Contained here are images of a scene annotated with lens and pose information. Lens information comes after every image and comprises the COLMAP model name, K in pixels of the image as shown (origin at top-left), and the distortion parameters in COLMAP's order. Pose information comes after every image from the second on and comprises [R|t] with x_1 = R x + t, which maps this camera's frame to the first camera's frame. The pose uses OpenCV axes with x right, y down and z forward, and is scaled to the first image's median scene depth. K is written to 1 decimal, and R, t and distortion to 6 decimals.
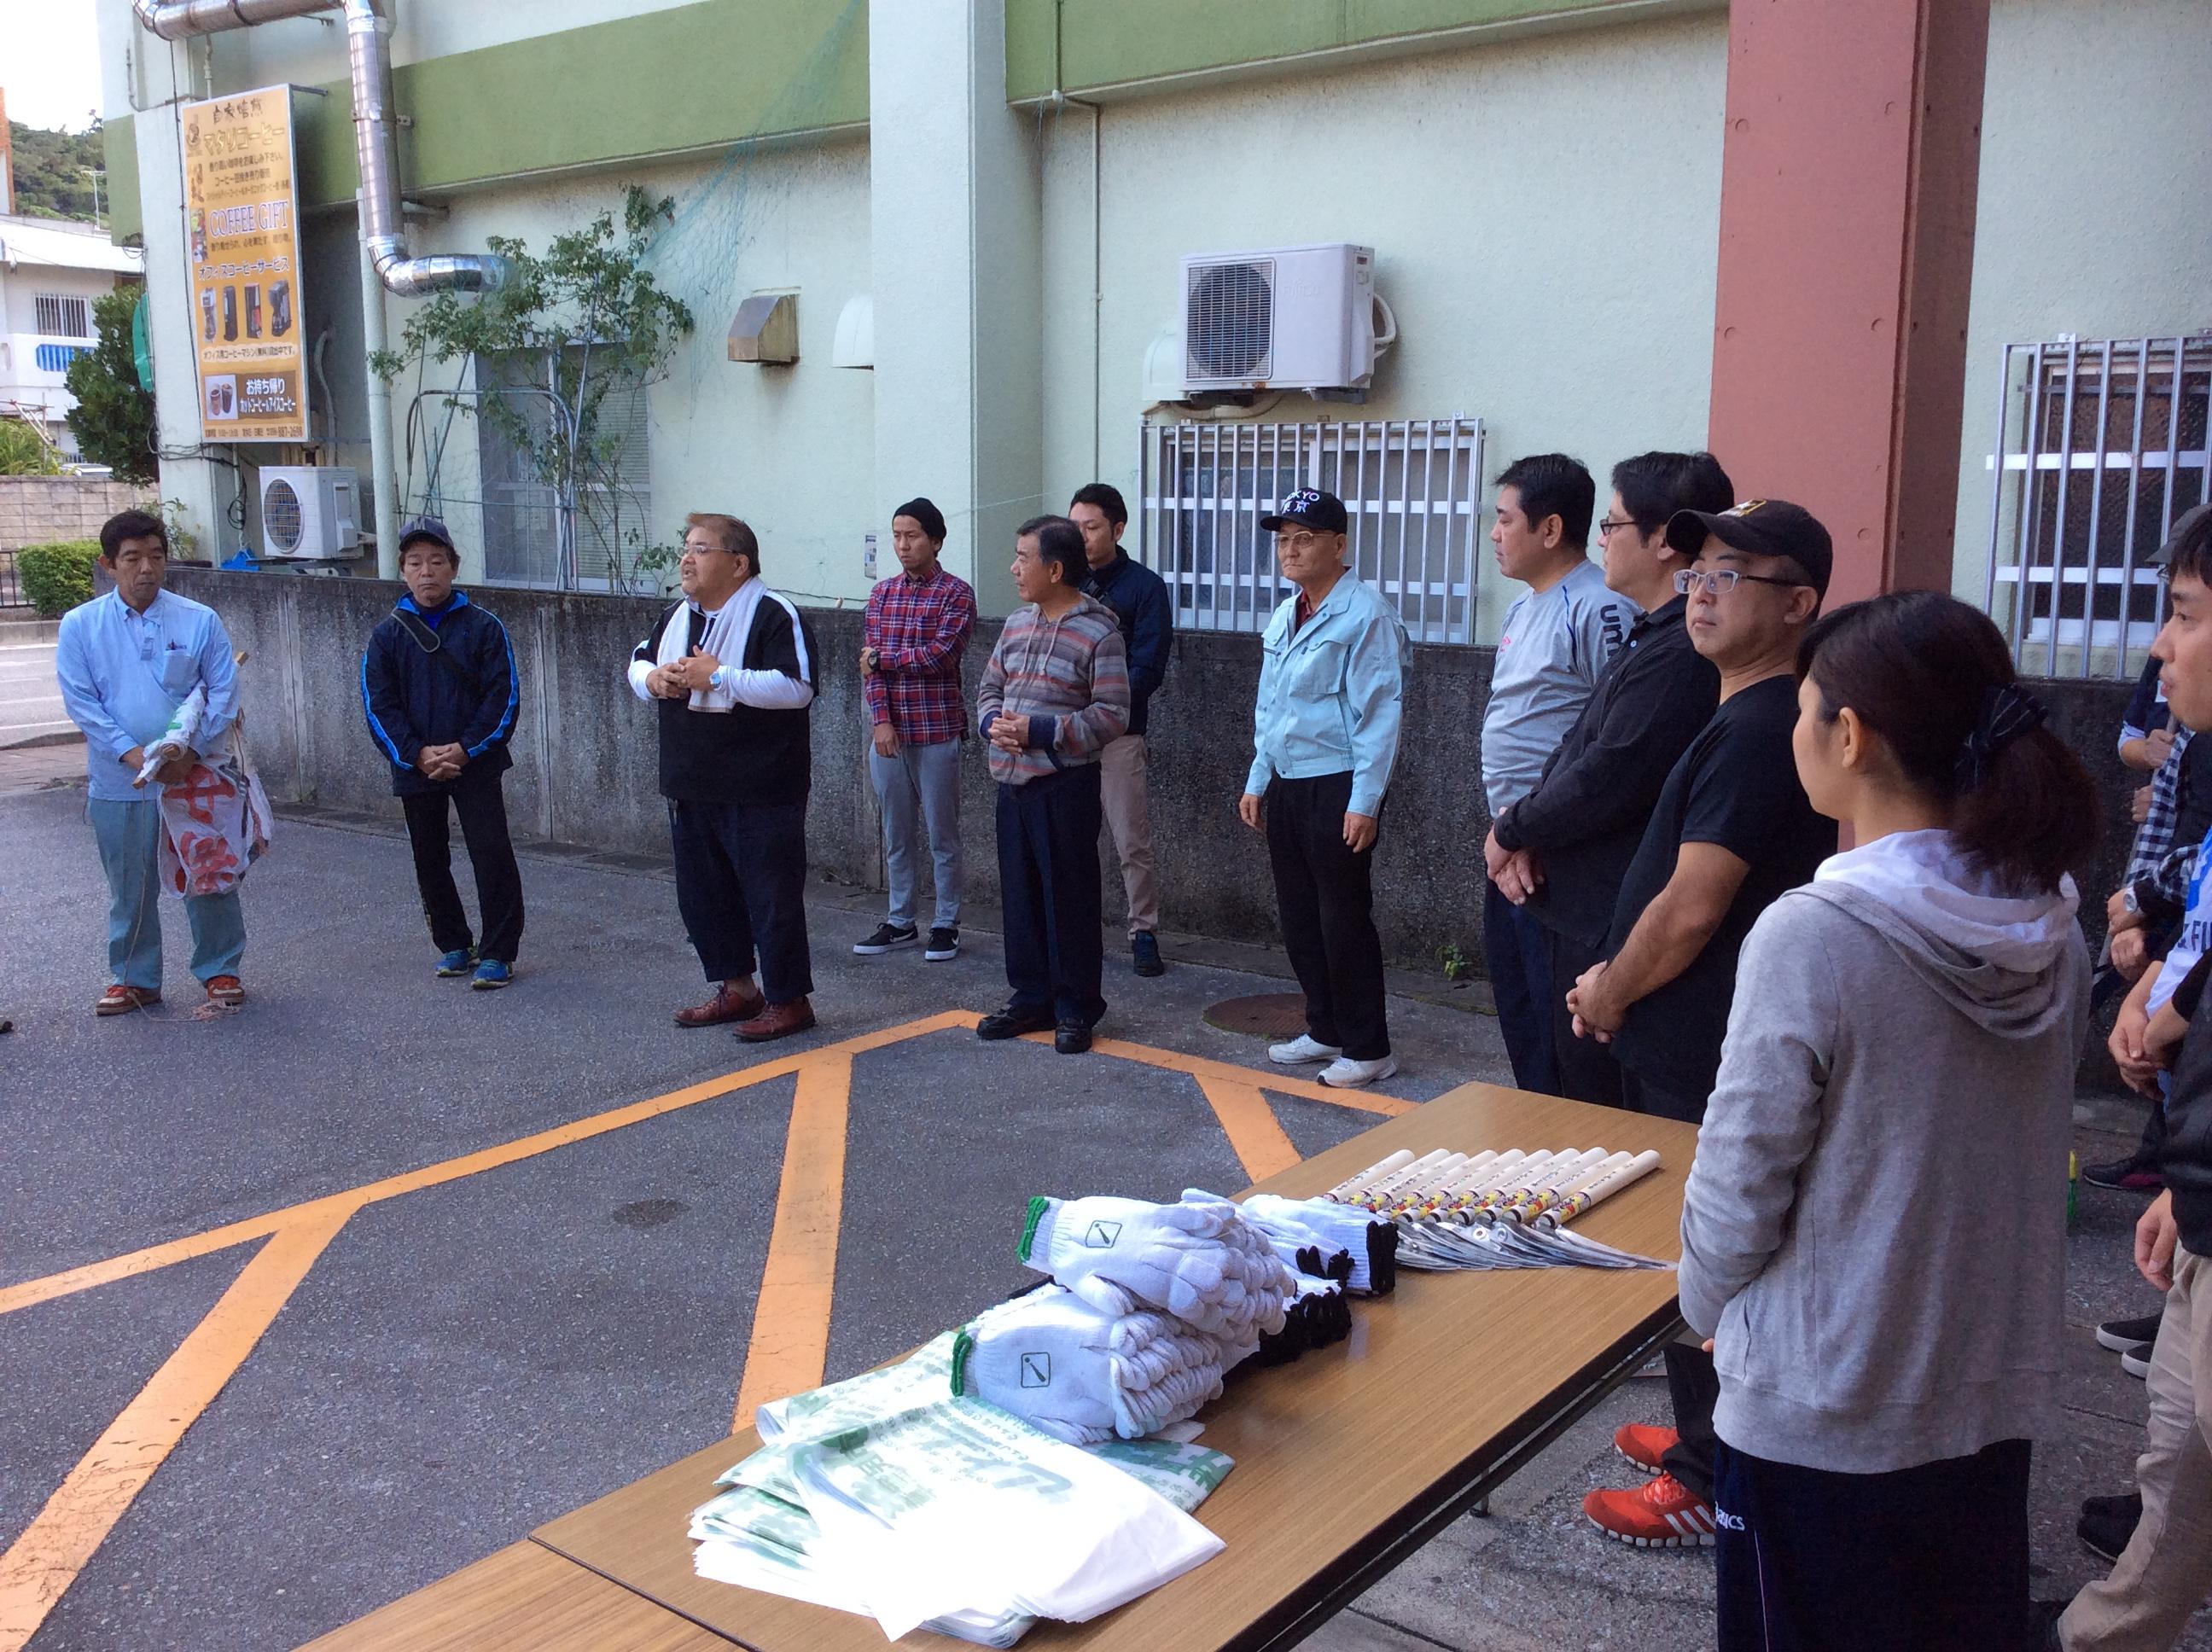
lens RADIAL K [[2013.5, 0, 1119.2], [0, 2013.5, 836.6], [0, 0, 1]] dist [0.056264, -0.089265]
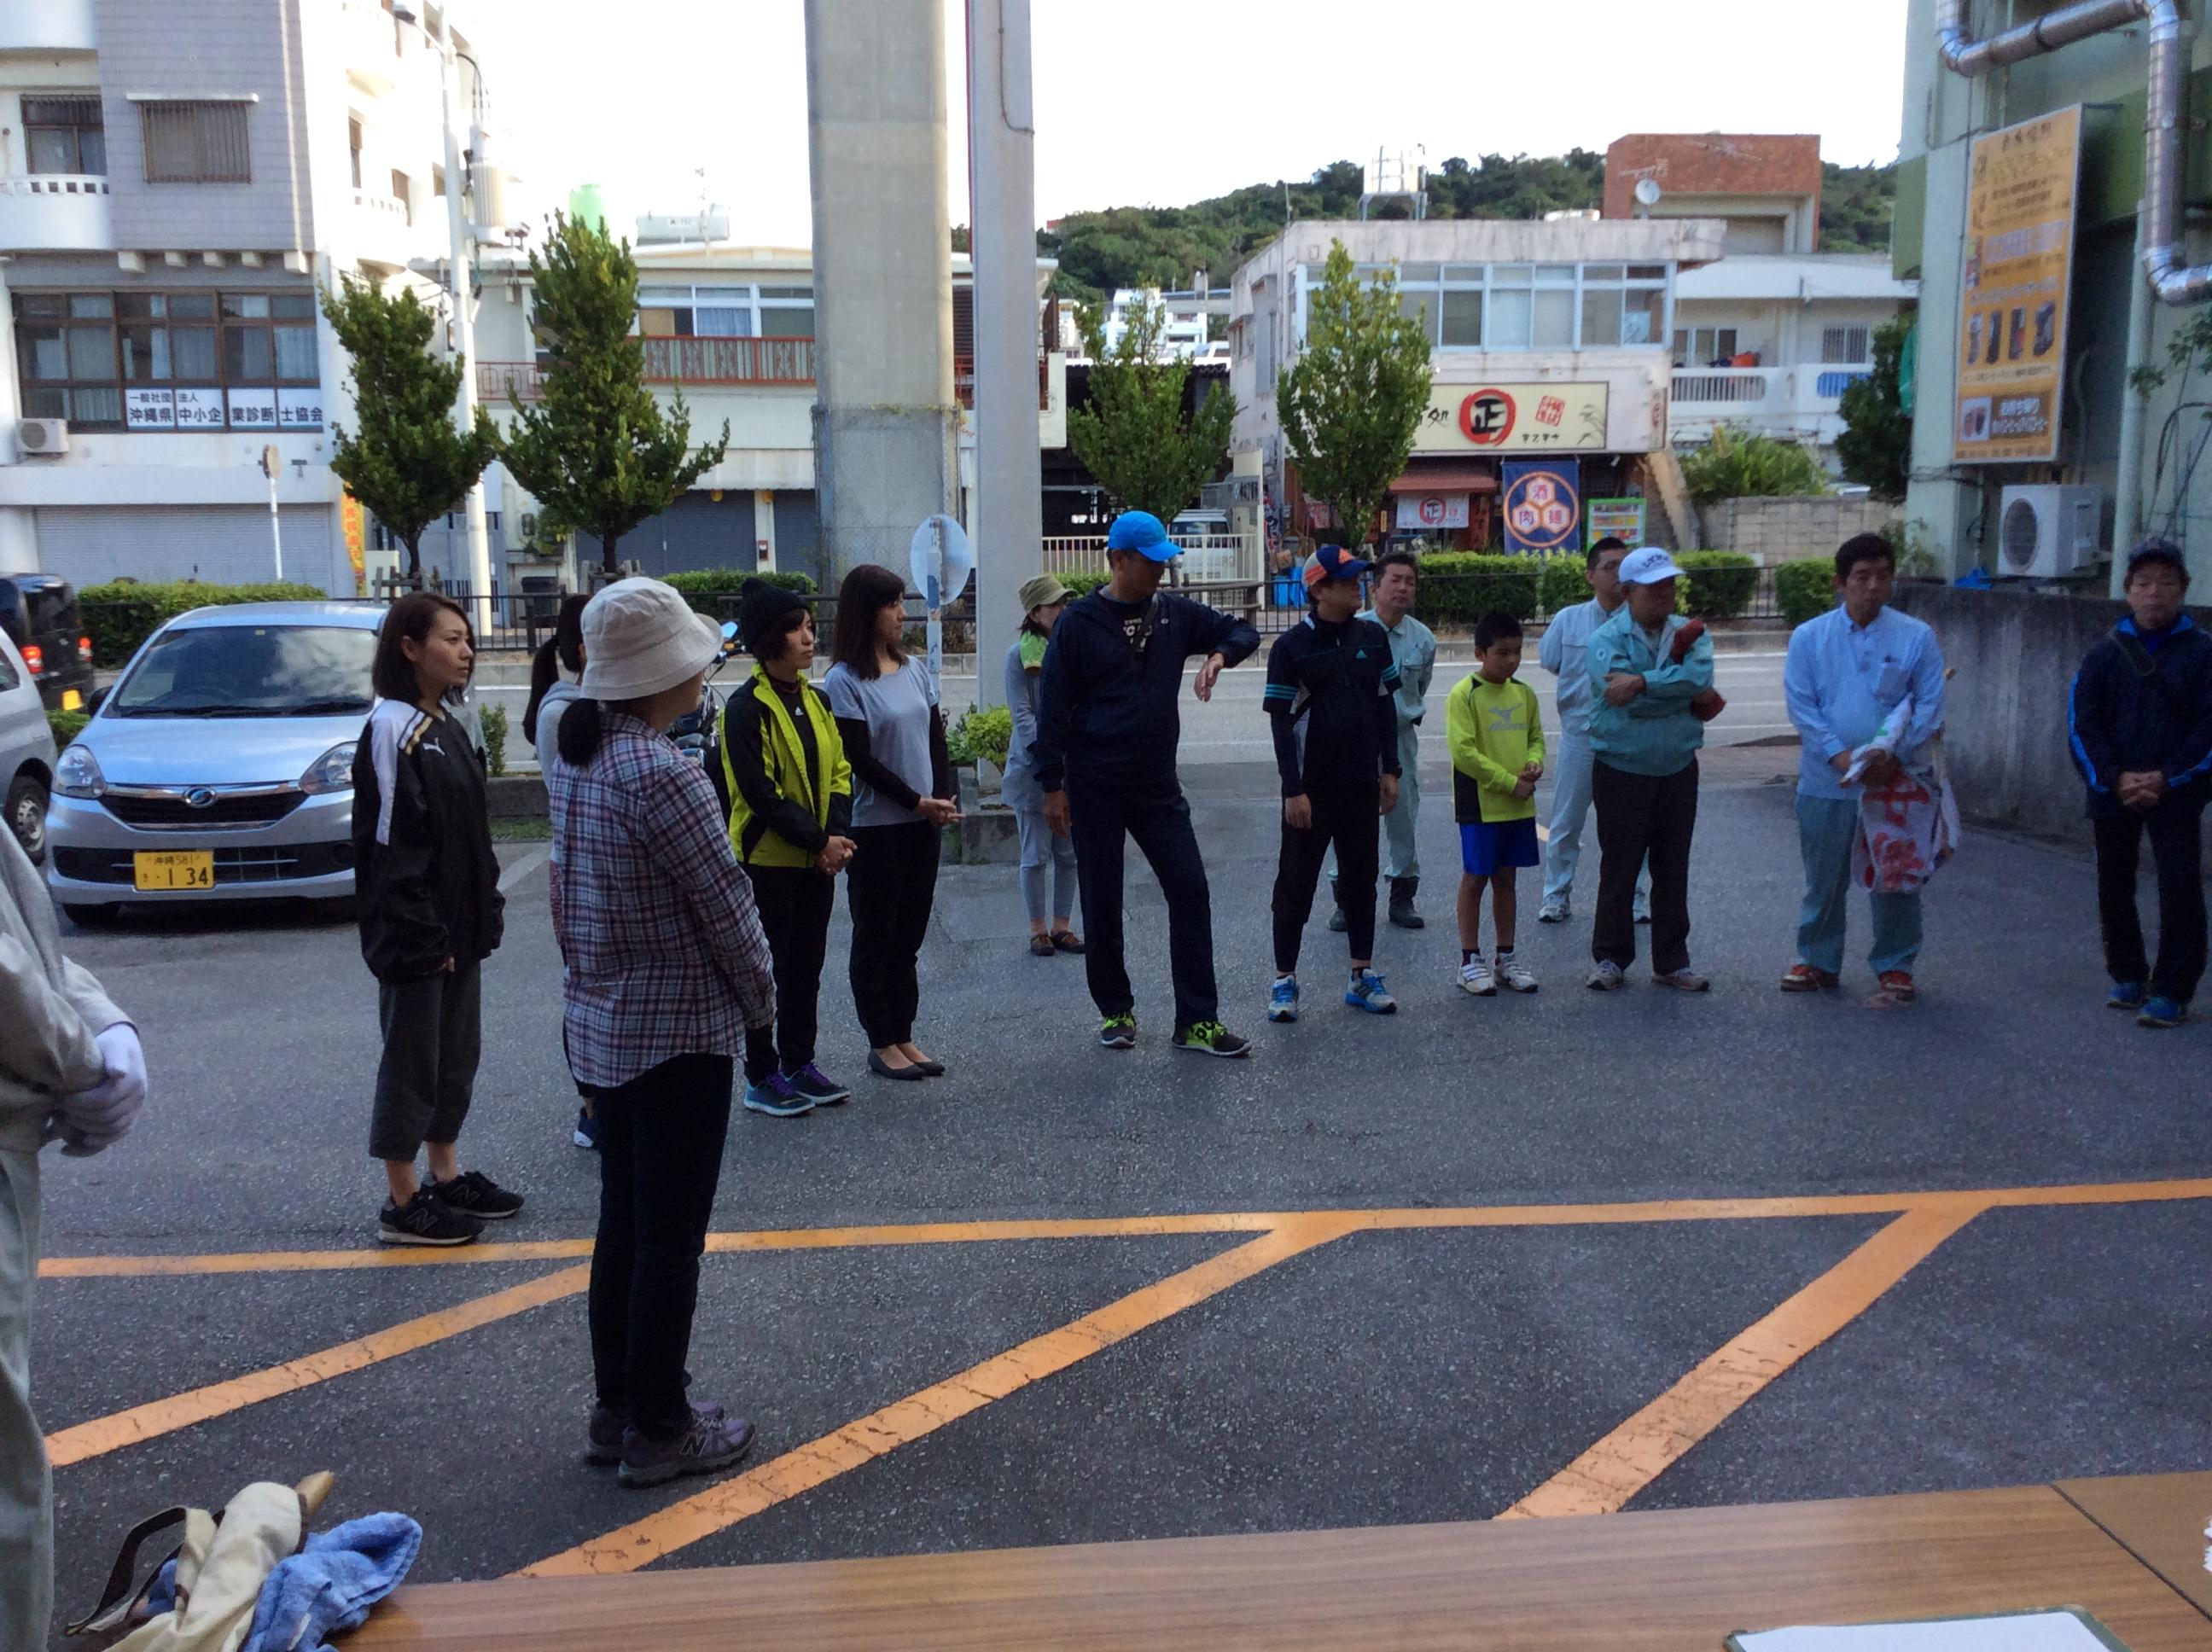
lens RADIAL K [[2013.5, 0, 1119.2], [0, 2013.5, 836.6], [0, 0, 1]] dist [0.056264, -0.089265]
pose [[0.693183, 0.104974, -0.713076, 0.014650], [-0.110478, 0.993121, 0.038804, 0.001585], [0.712244, 0.051881, 0.700012, -0.020065]]
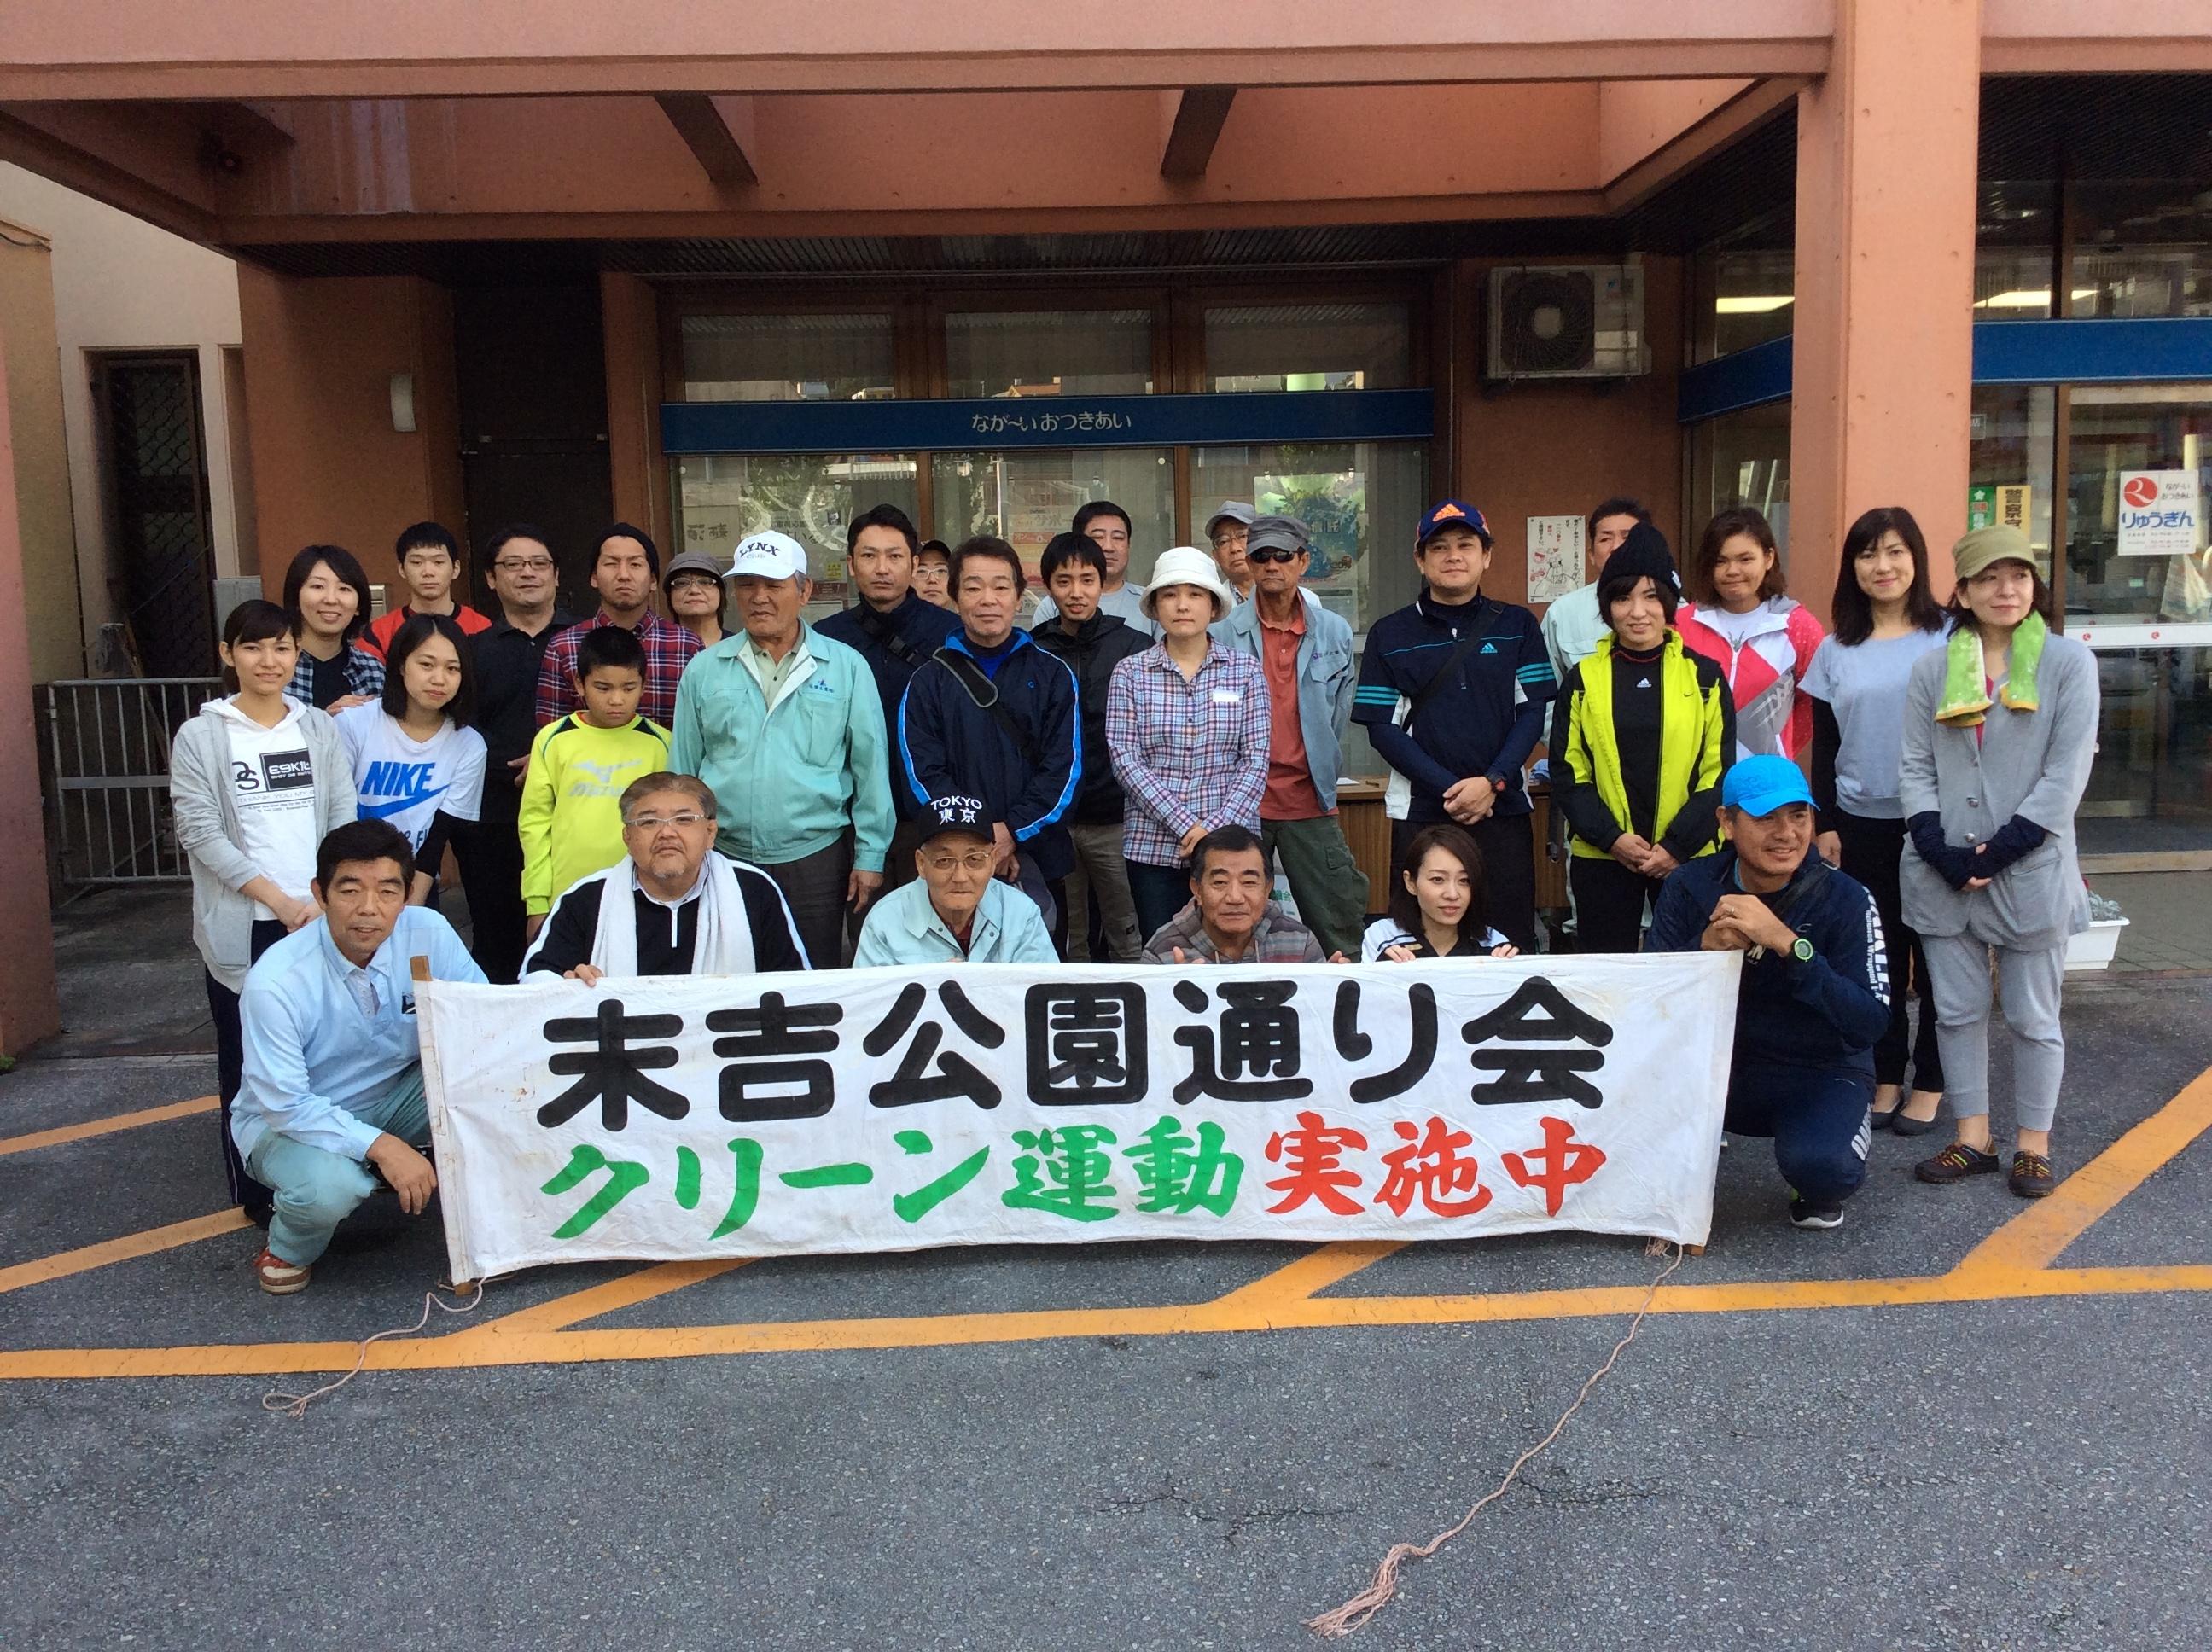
lens RADIAL K [[1984.7, 0, 1106.0], [0, 1984.7, 826.0], [0, 0, 1]] dist [0.140907, -0.297605]
pose [[-0.663318, -0.071066, 0.744956, -0.411930], [0.149564, 0.962806, 0.225022, -0.061533], [-0.733239, 0.260680, -0.628018, 0.444029]]
